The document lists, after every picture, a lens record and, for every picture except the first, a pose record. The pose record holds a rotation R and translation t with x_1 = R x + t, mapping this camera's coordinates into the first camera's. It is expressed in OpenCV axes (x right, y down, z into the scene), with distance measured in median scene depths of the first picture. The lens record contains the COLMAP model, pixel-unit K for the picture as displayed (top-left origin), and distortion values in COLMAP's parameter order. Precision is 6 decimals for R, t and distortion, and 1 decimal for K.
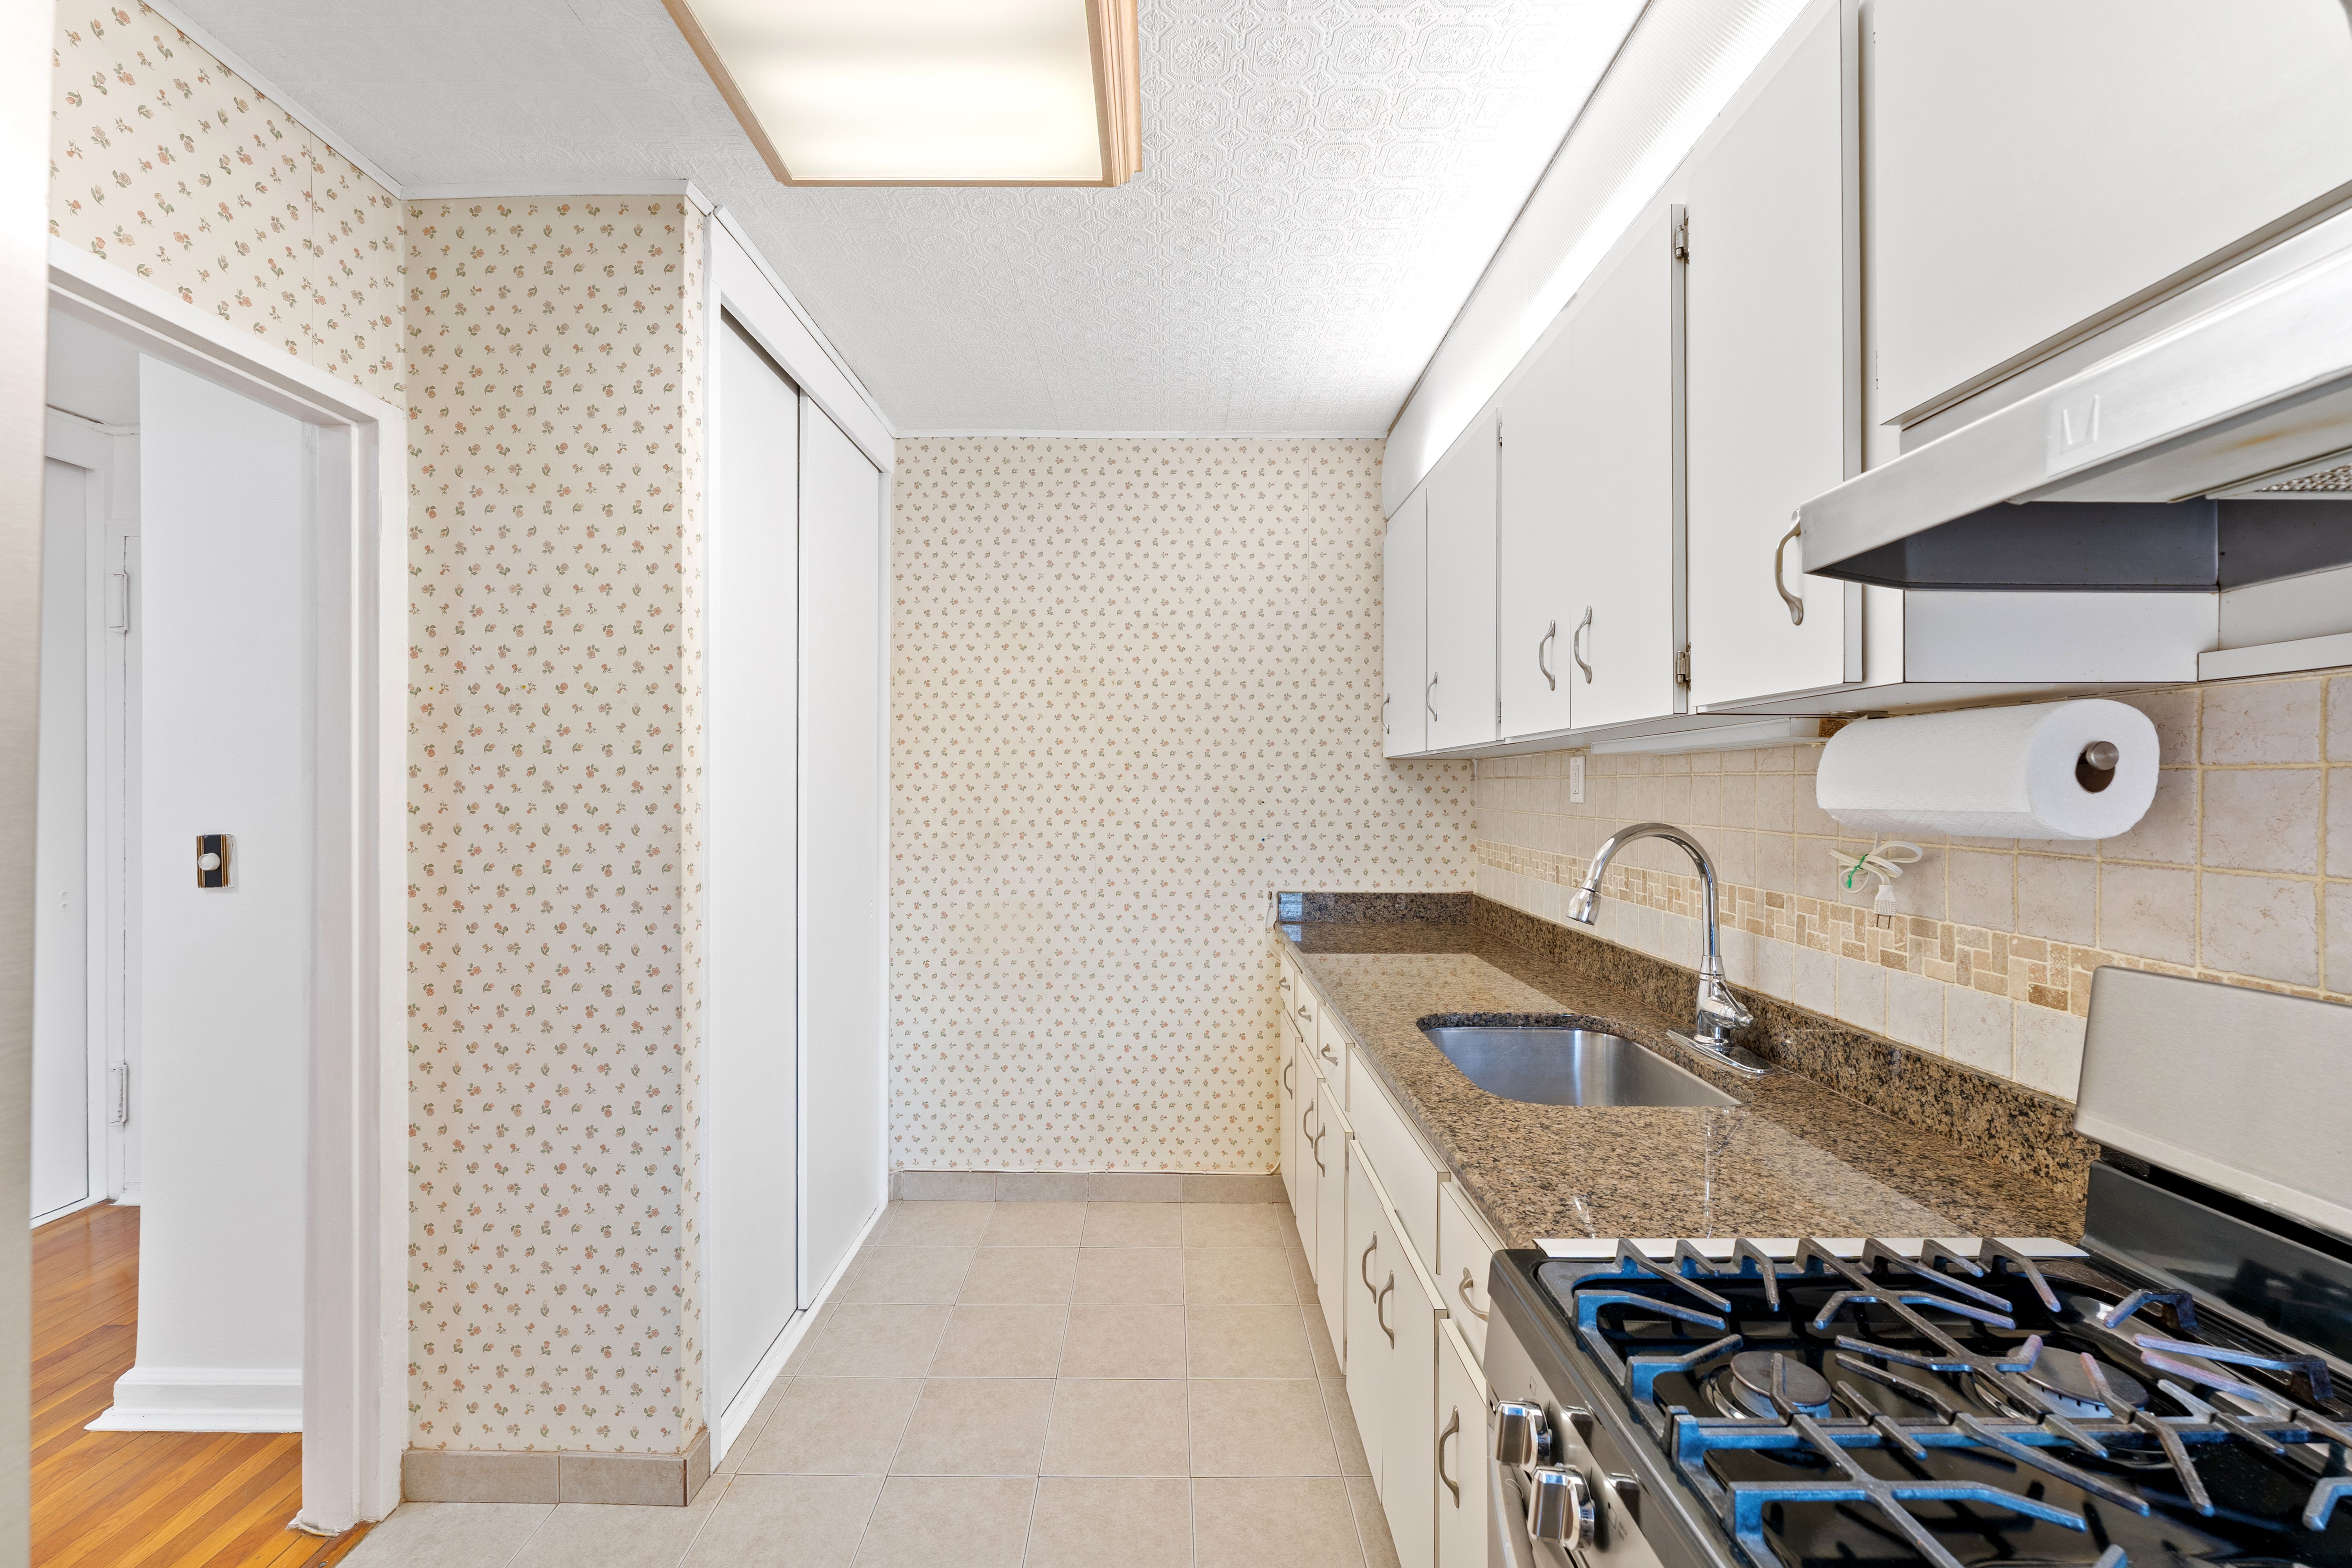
lens RADIAL K [[953.4, 0, 1174.9], [0, 953.4, 781.8], [0, 0, 1]] dist [-0.003712, -0.000241]
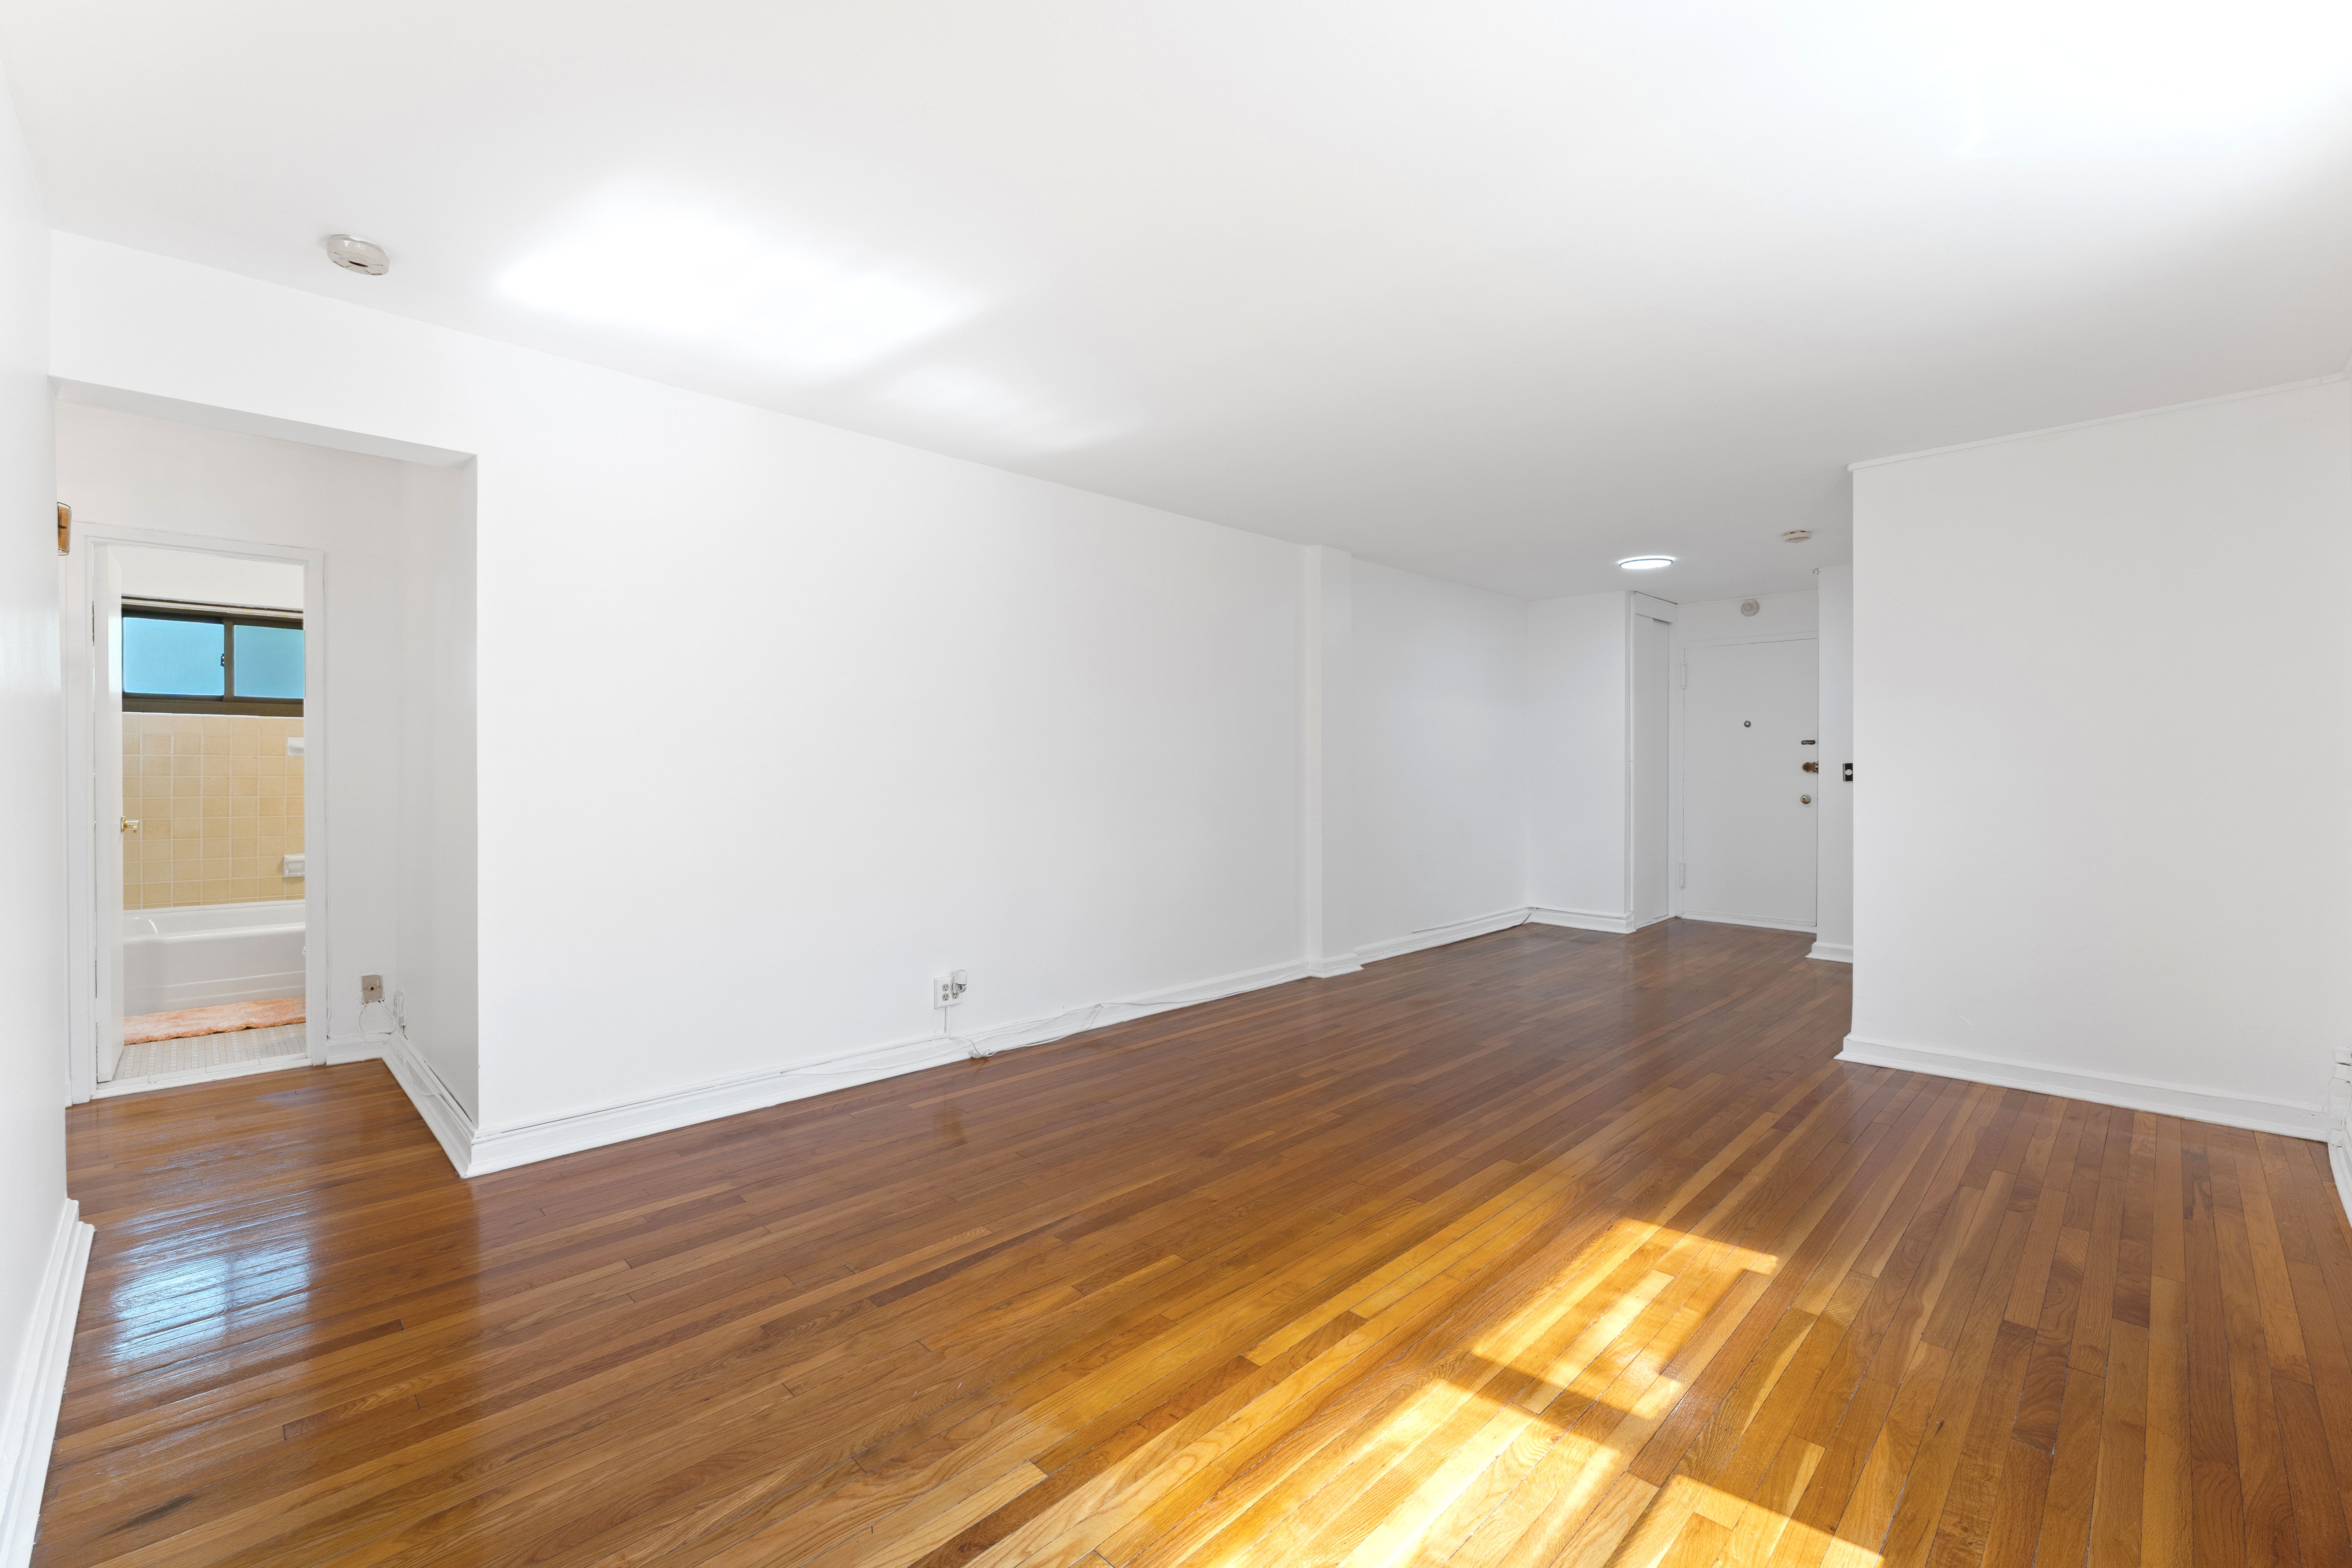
lens RADIAL K [[990.6, 0, 1166.2], [0, 990.6, 771.6], [0, 0, 1]] dist [0.002332, 0.000493]
pose [[0.708912, 0.008637, -0.705244, -0.235974], [-0.000142, 0.999927, 0.012103, 0.030473], [0.705297, -0.008480, 0.708862, -1.794090]]
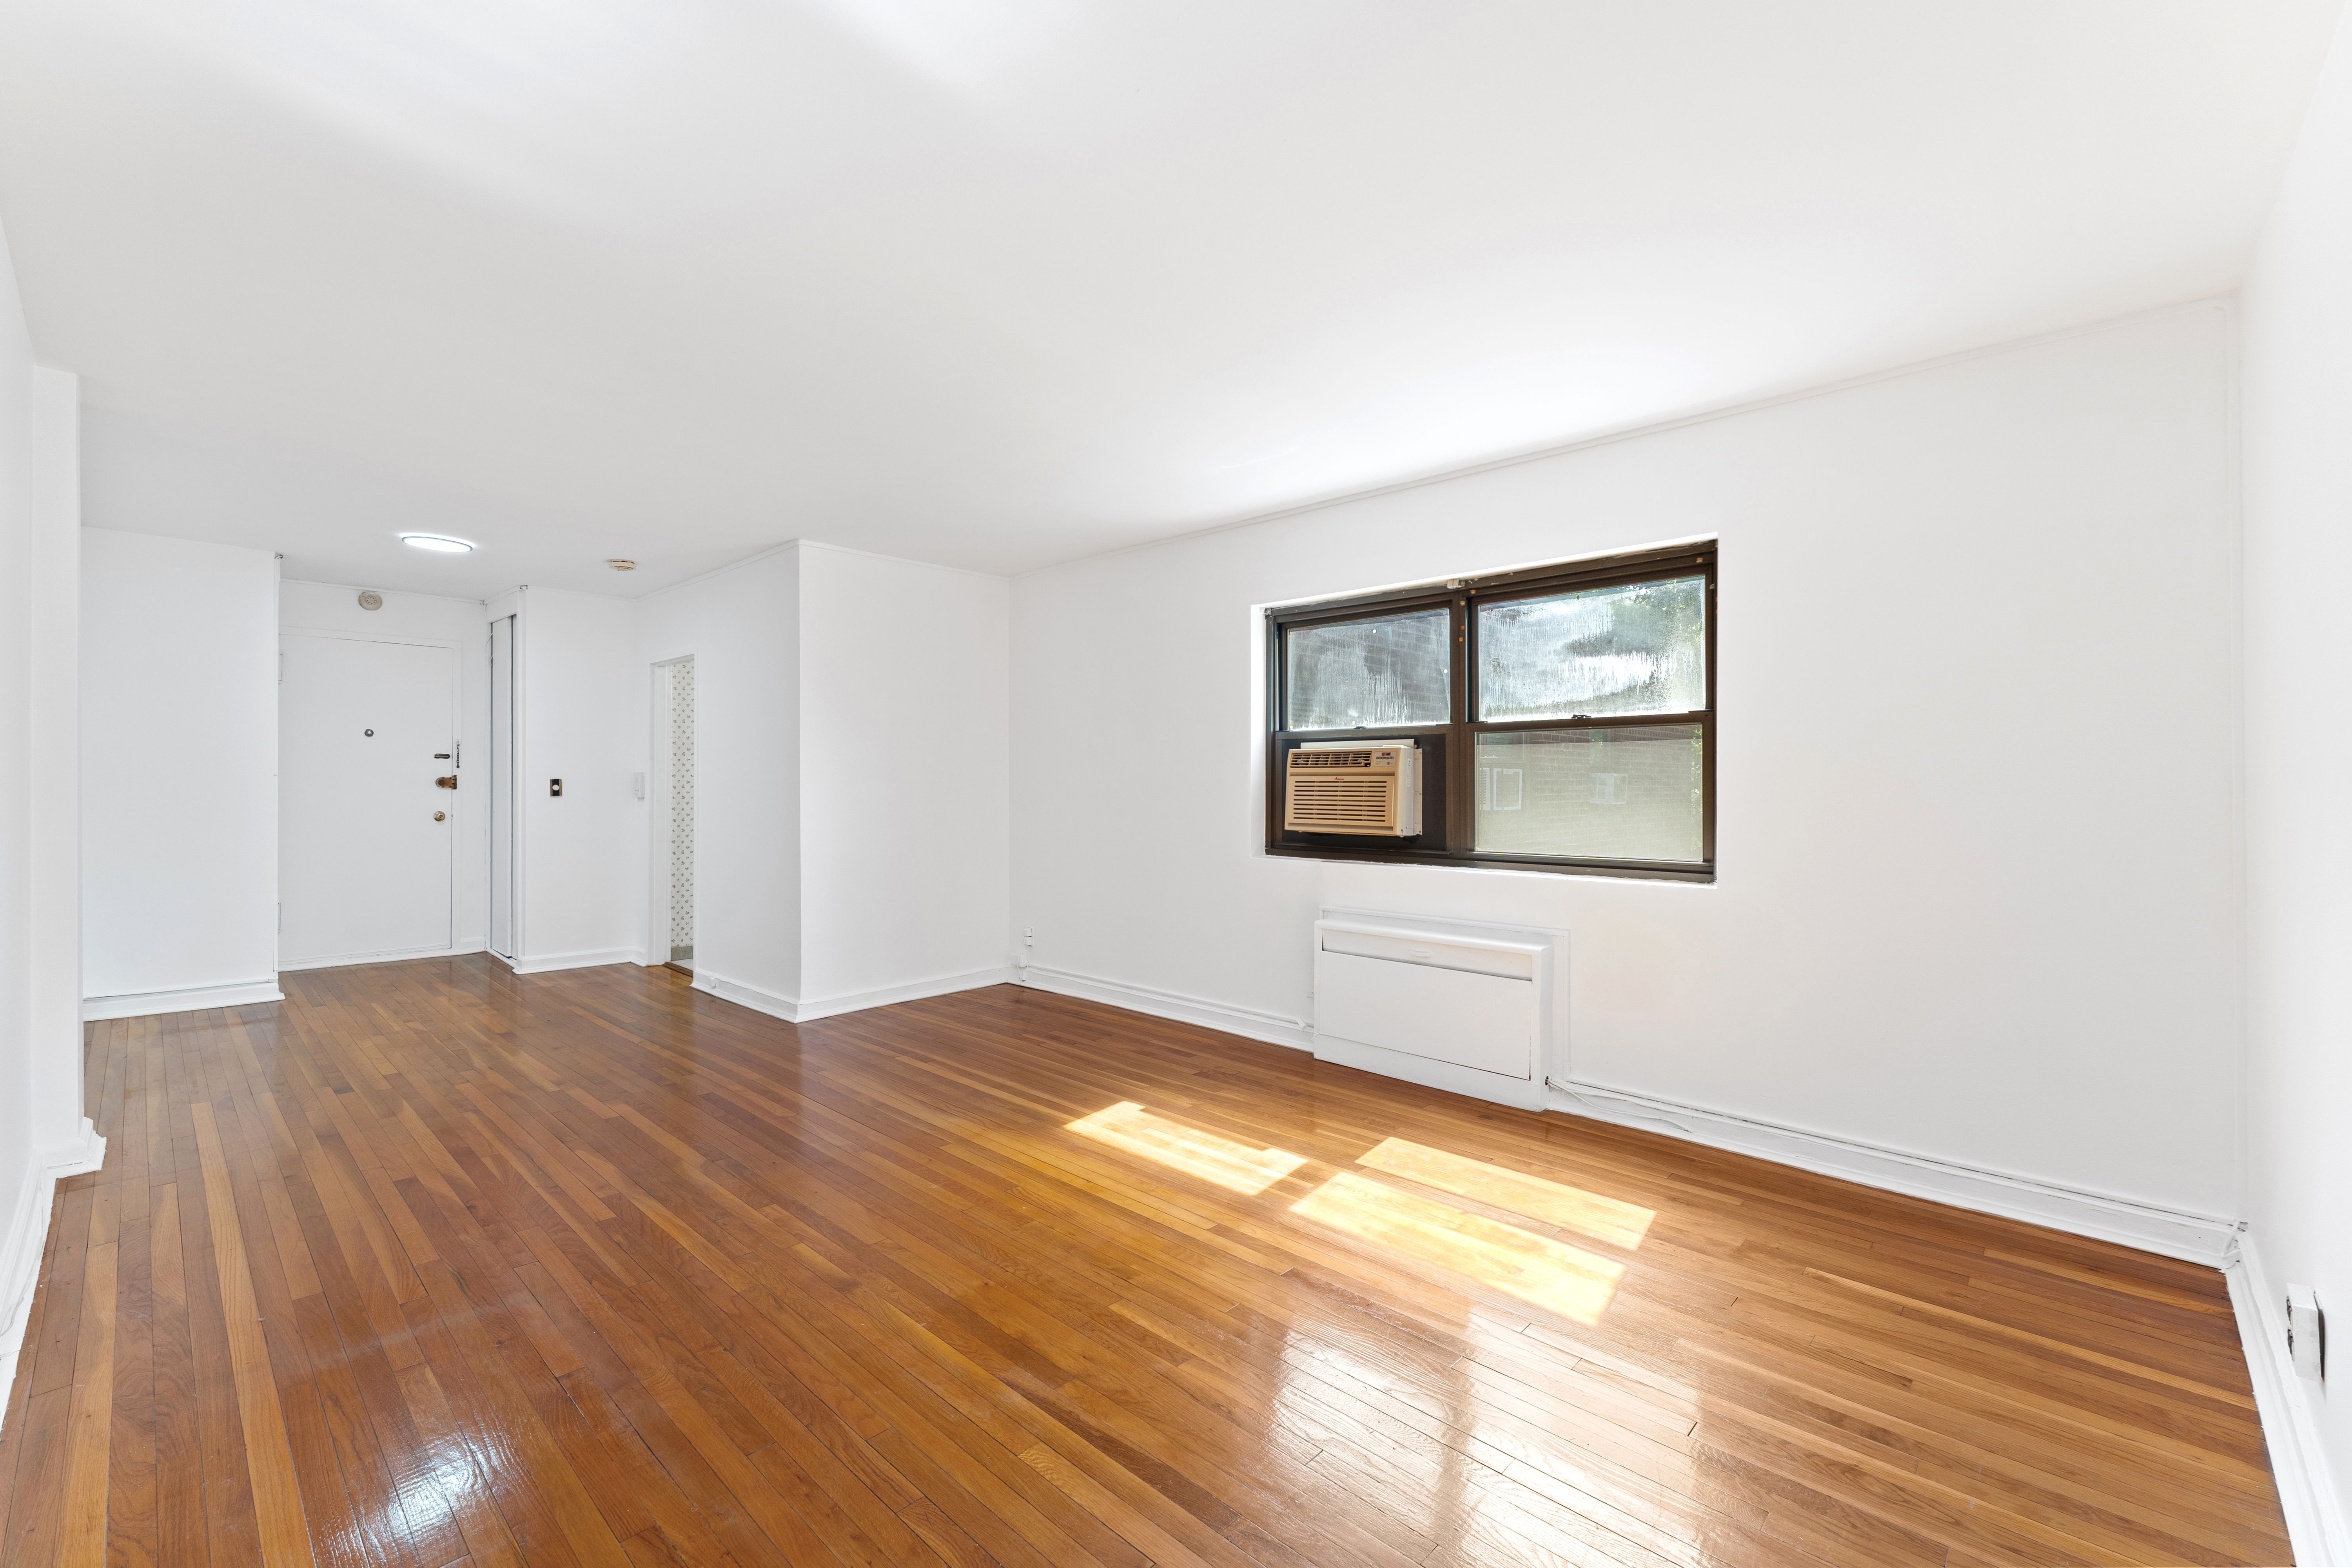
lens RADIAL K [[990.6, 0, 1170.1], [0, 990.6, 779.6], [0, 0, 1]] dist [0.002332, 0.000493]
pose [[0.684733, 0.004963, 0.728777, -1.344641], [-0.007382, 0.999973, 0.000126, 0.029538], [-0.728756, -0.005466, 0.684751, -1.771411]]
